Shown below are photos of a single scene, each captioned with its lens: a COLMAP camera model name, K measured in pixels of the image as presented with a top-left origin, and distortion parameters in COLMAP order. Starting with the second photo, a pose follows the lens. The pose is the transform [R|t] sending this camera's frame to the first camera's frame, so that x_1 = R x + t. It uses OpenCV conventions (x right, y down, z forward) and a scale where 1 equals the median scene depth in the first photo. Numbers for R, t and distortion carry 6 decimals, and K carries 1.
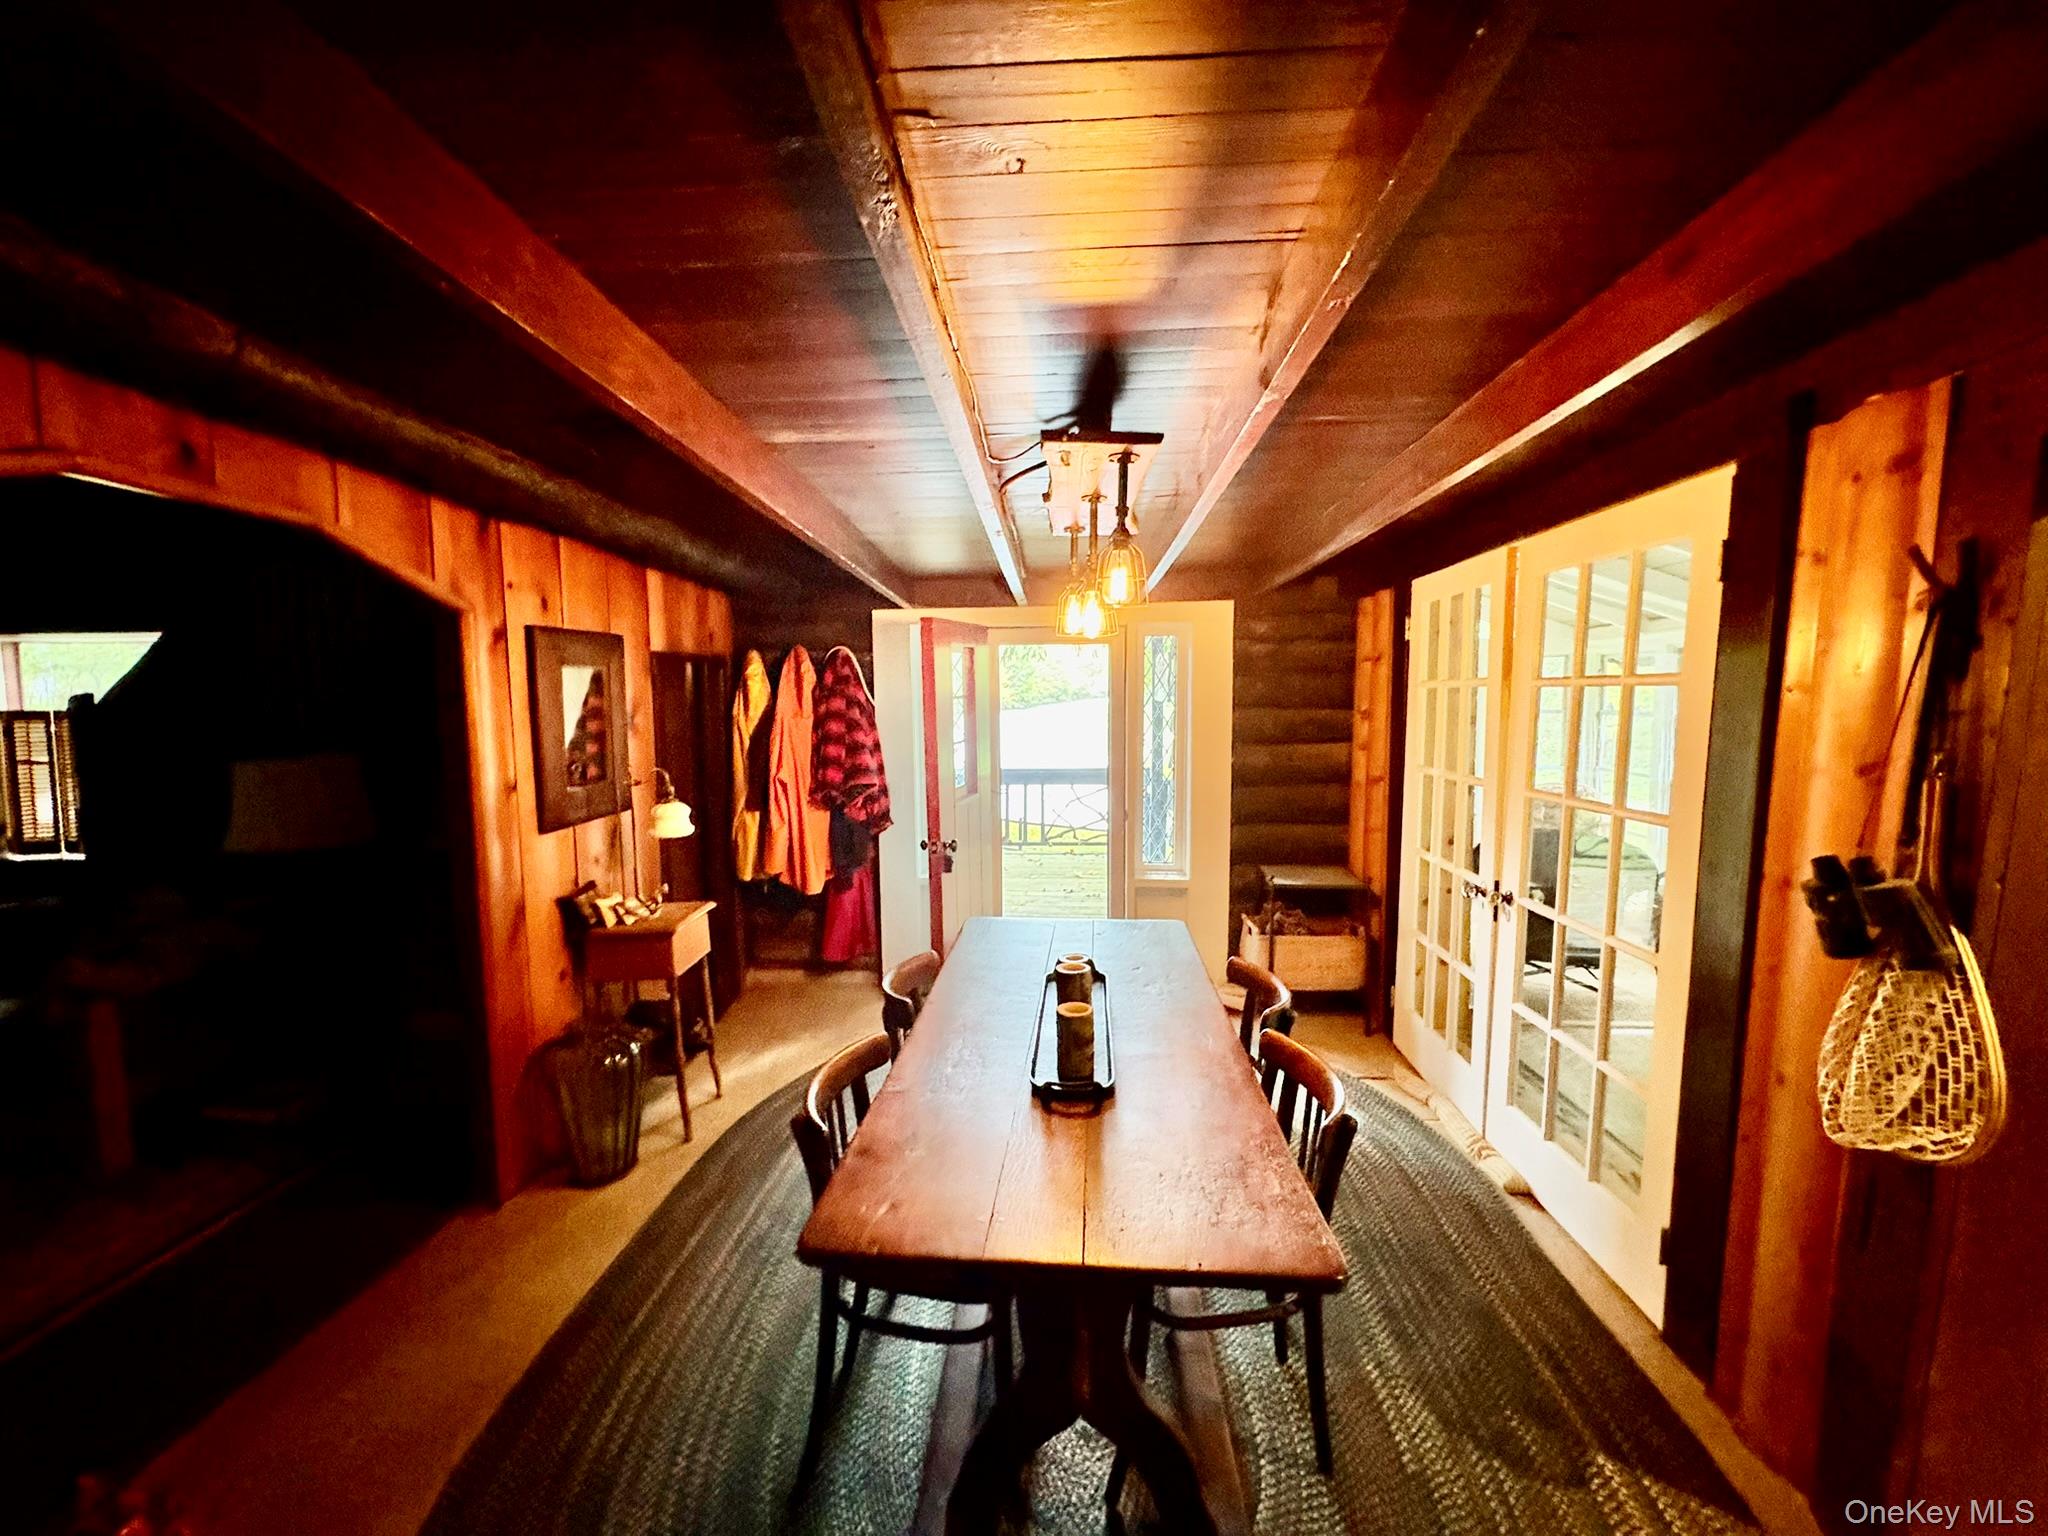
lens RADIAL K [[816.8, 0, 1026.0], [0, 816.8, 767.5], [0, 0, 1]] dist [0.000157, -0.000140]
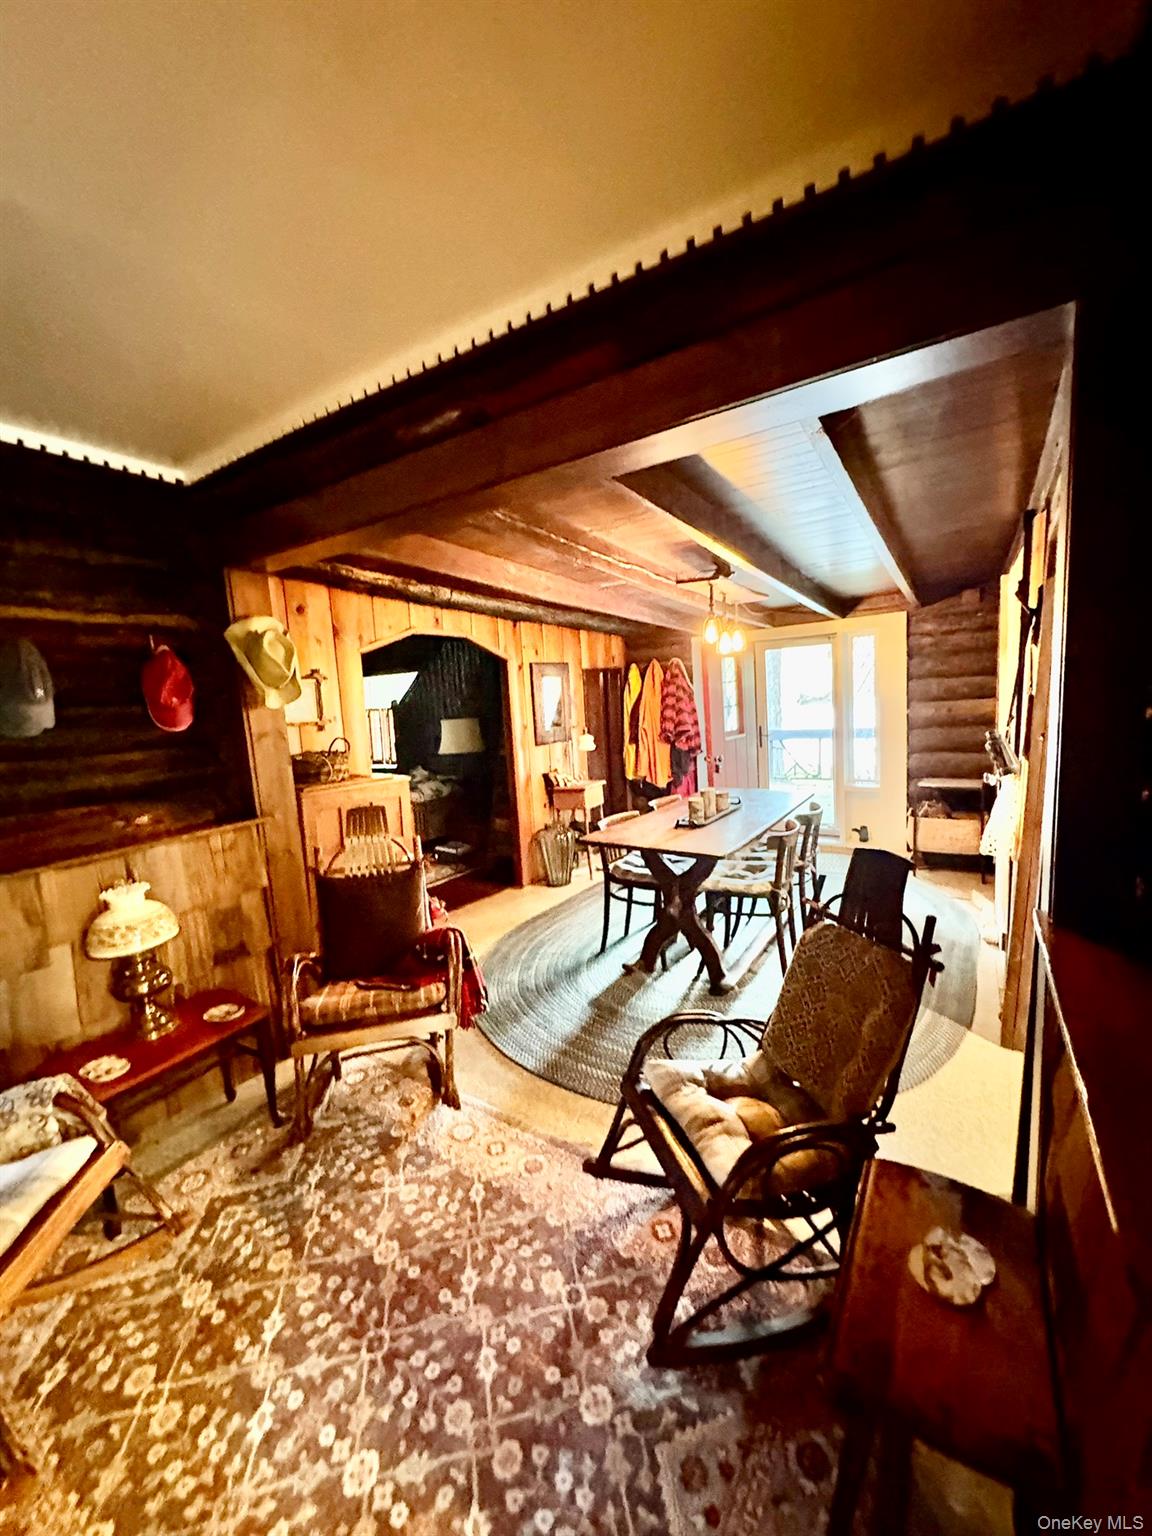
lens RADIAL K [[632.2, 0, 576.0], [0, 632.2, 768.0], [0, 0, 1]] dist [0.009192, 0.000014]
pose [[0.862344, 0.015183, -0.506095, 0.335531], [0.003362, 0.999357, 0.035709, 0.055560], [0.506312, -0.032495, 0.861738, -0.413980]]
